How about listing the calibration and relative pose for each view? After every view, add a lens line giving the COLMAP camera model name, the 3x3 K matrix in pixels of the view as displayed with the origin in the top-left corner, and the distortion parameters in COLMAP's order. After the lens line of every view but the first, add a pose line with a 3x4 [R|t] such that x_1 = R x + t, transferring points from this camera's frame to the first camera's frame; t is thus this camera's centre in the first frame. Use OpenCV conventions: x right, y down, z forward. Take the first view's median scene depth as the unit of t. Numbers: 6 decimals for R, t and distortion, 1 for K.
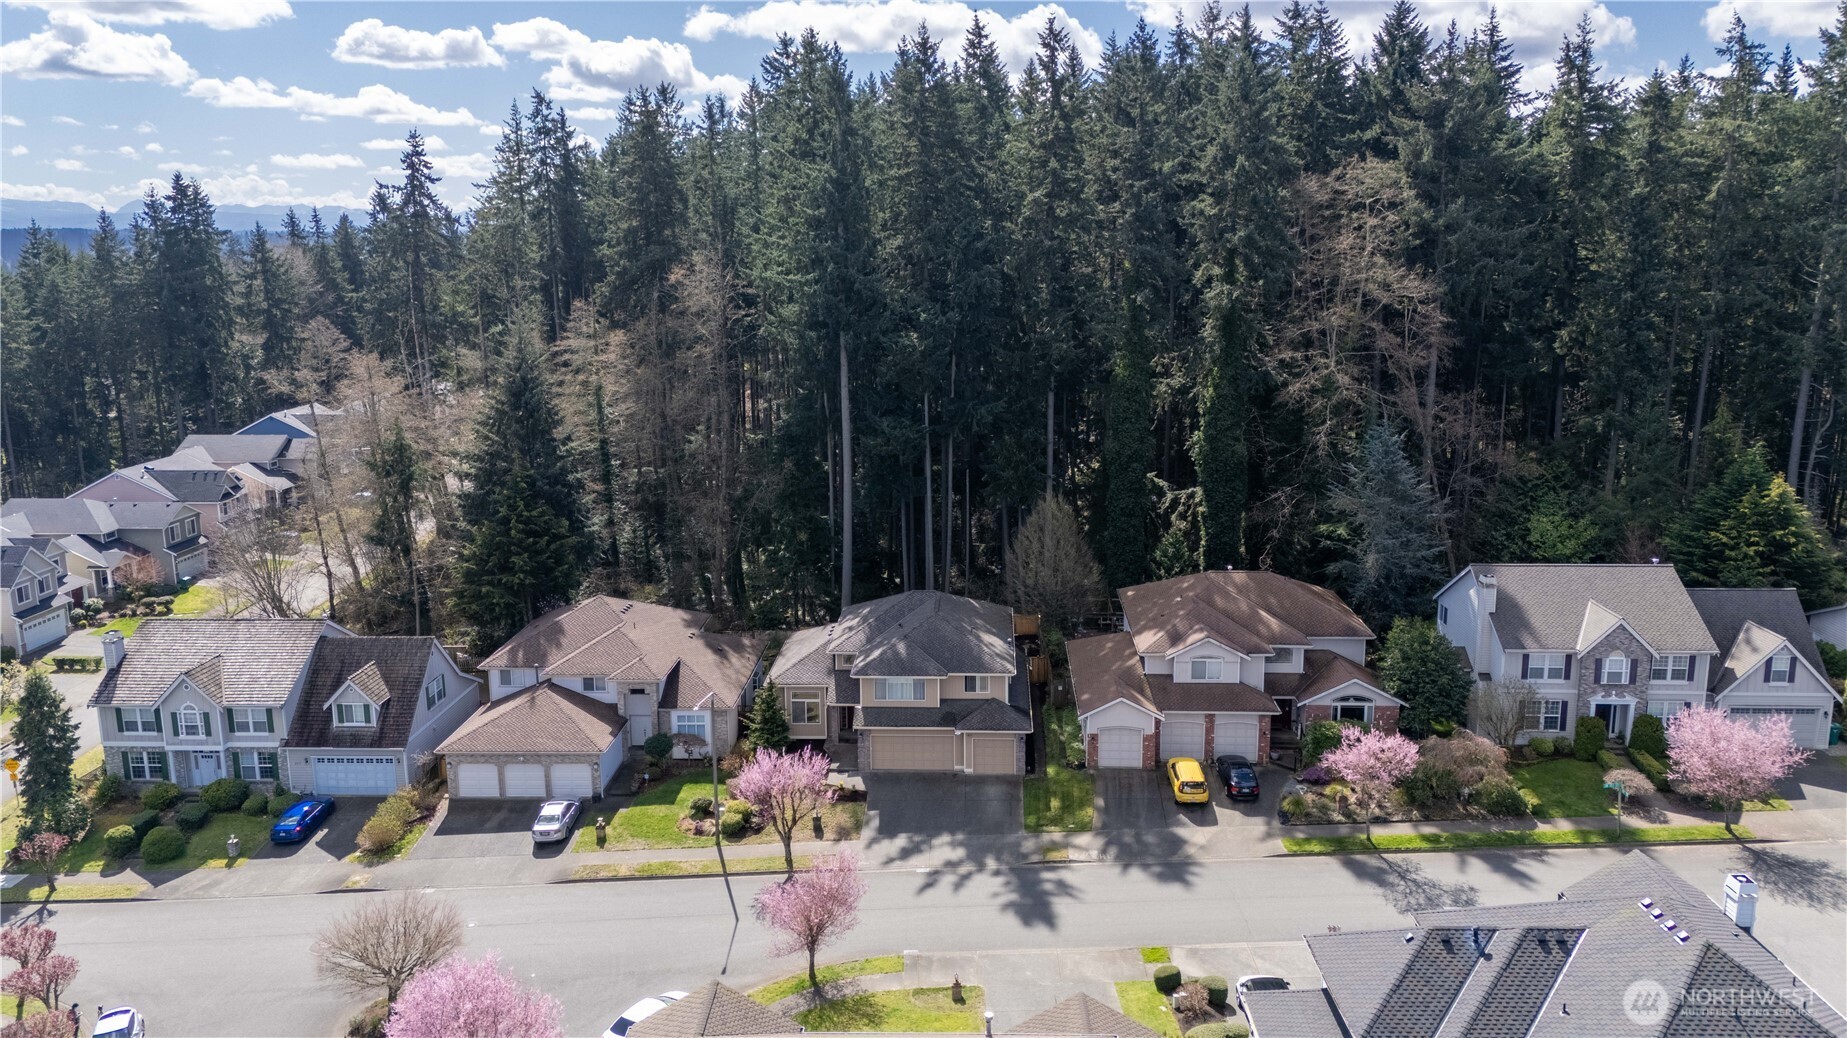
lens RADIAL K [[1312.9, 0, 934.6], [0, 1312.9, 523.1], [0, 0, 1]] dist [0.048567, -0.005253]
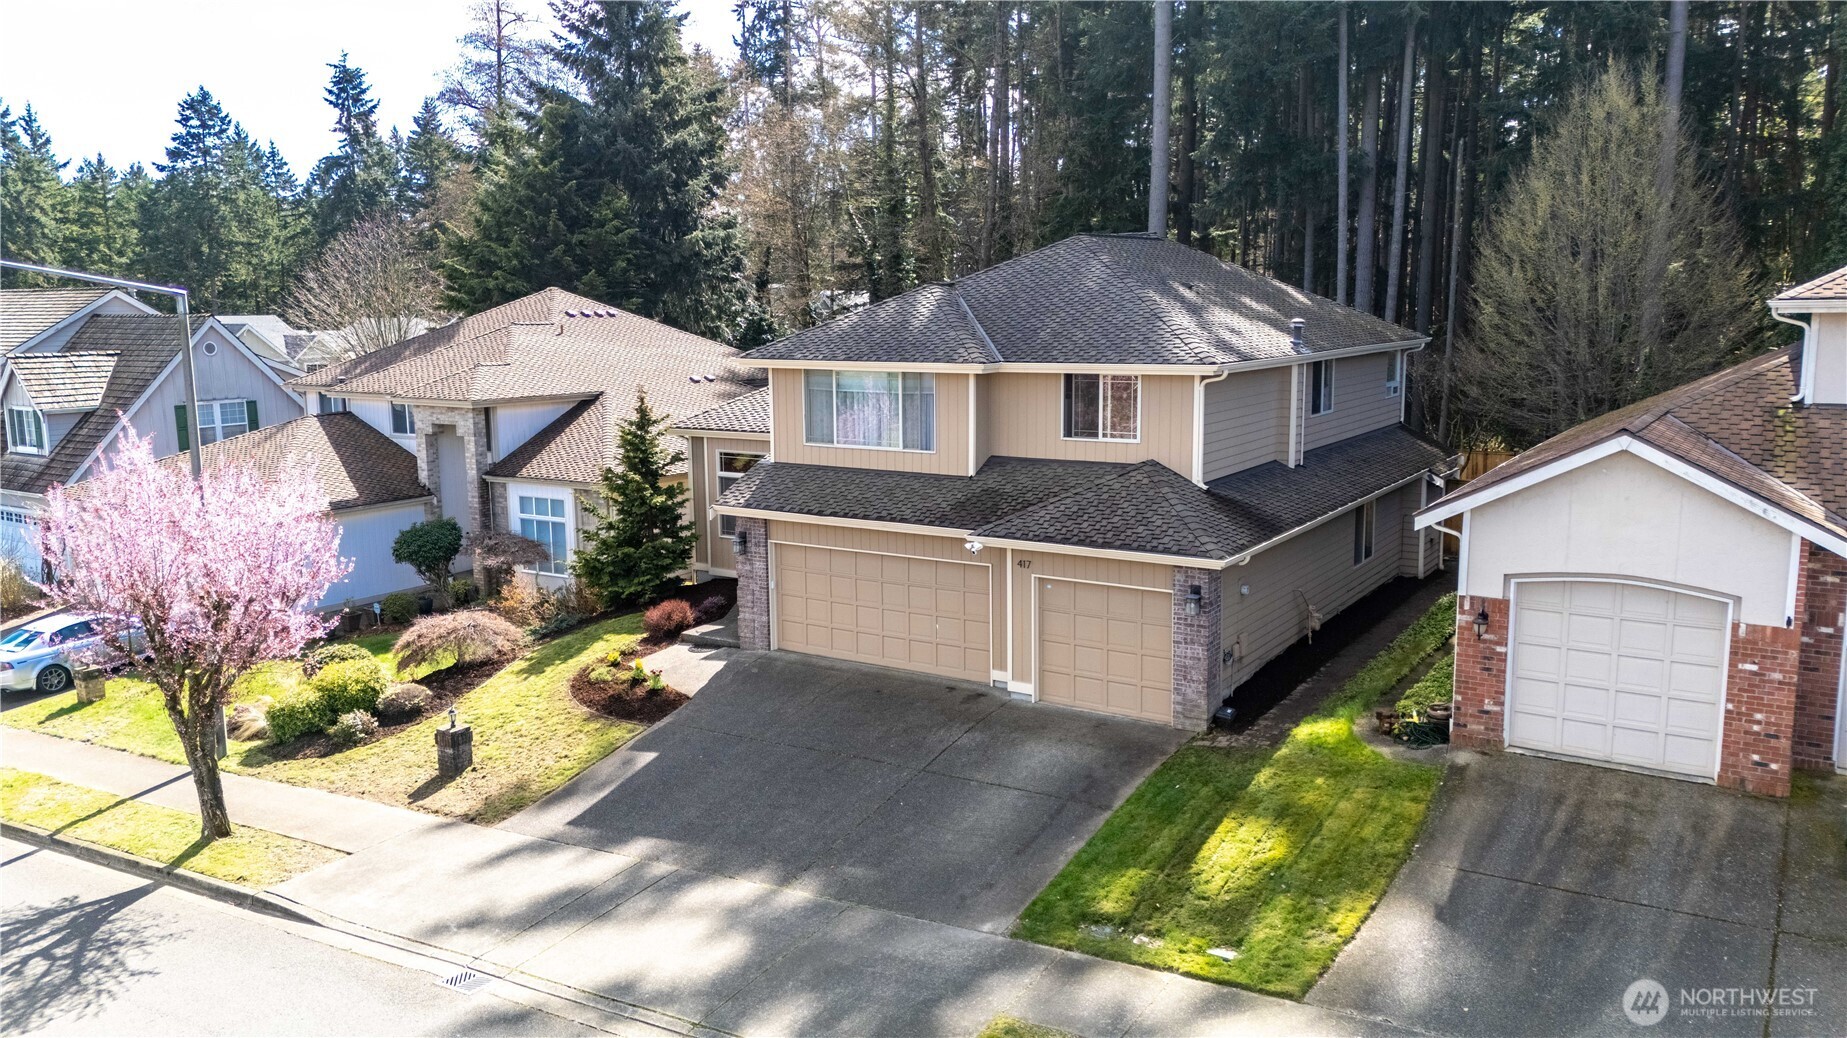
lens RADIAL K [[1312.9, 0, 934.6], [0, 1312.9, 523.1], [0, 0, 1]] dist [0.048567, -0.005253]
pose [[0.870760, 0.078664, -0.485376, 0.145588], [-0.093273, 0.995623, -0.005971, 0.153552], [0.482781, 0.050471, 0.874285, 0.727294]]
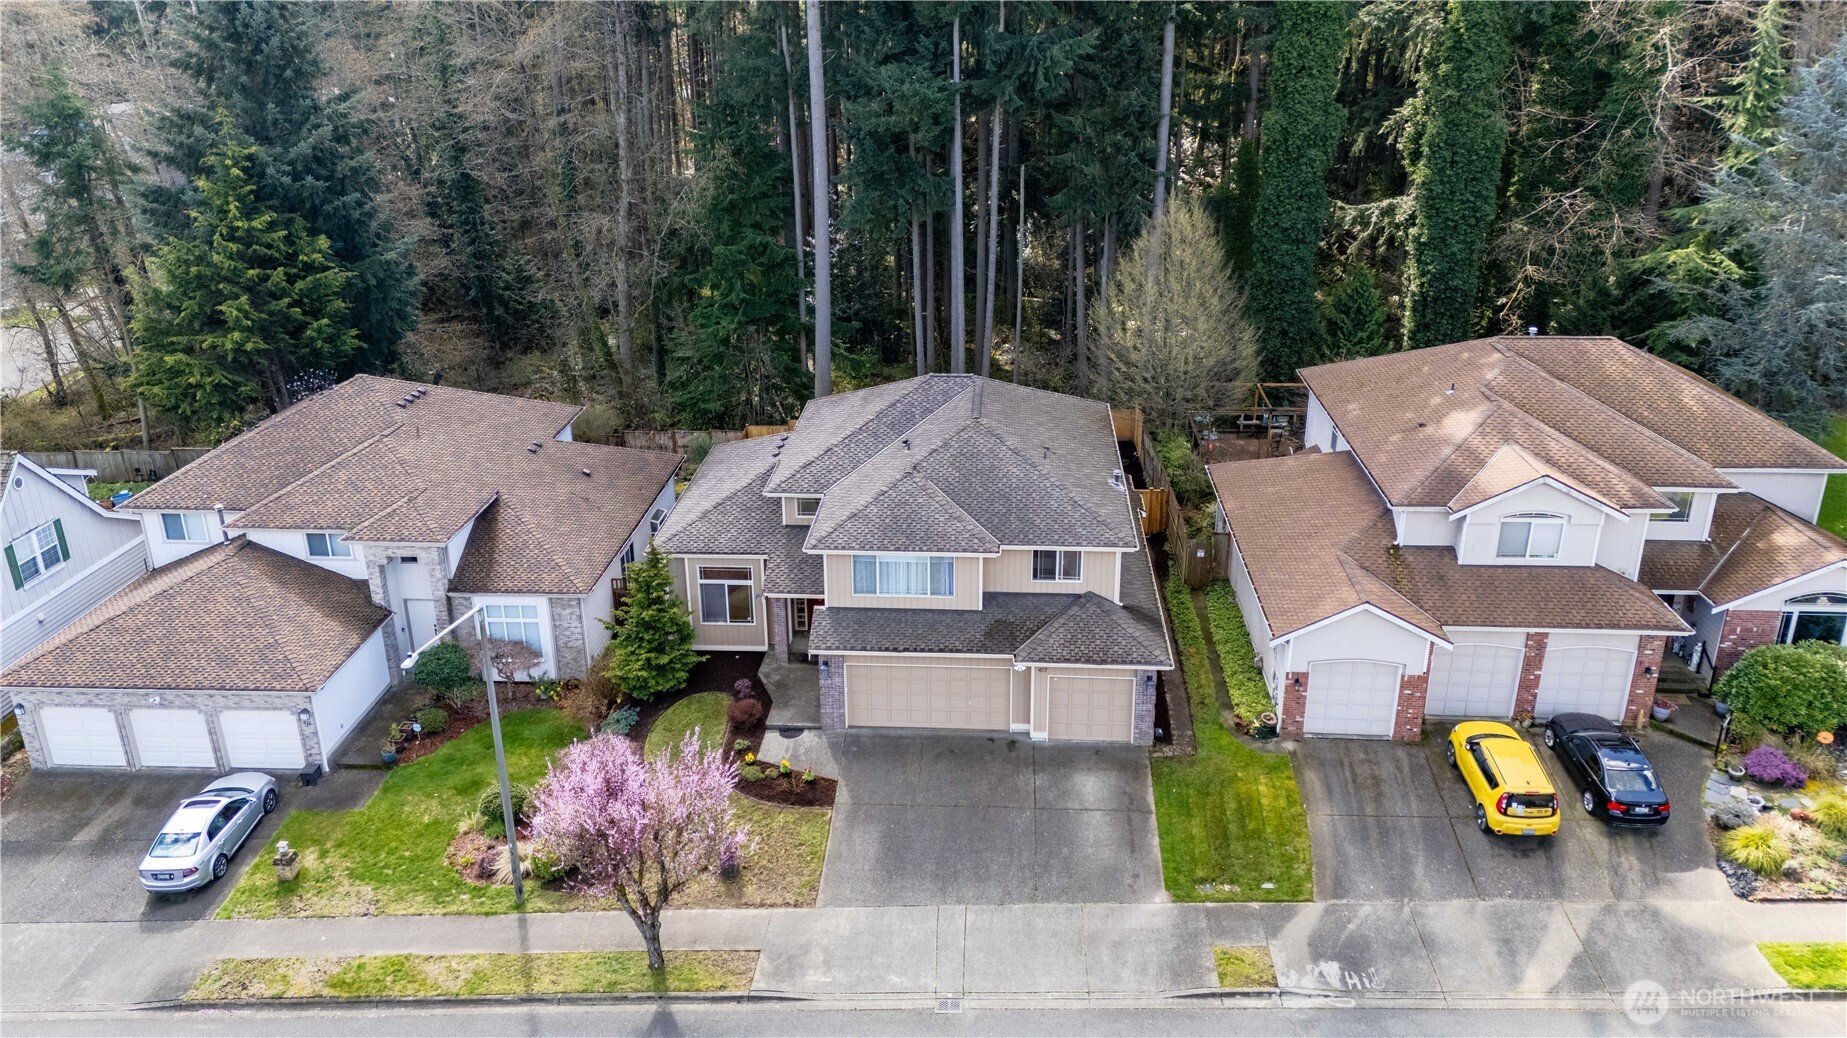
lens RADIAL K [[1312.9, 0, 934.6], [0, 1312.9, 523.1], [0, 0, 1]] dist [0.048567, -0.005253]
pose [[0.999867, 0.007784, -0.014309, -0.007492], [-0.005124, 0.984148, 0.177277, 0.019136], [0.015463, -0.177180, 0.984057, 0.513552]]
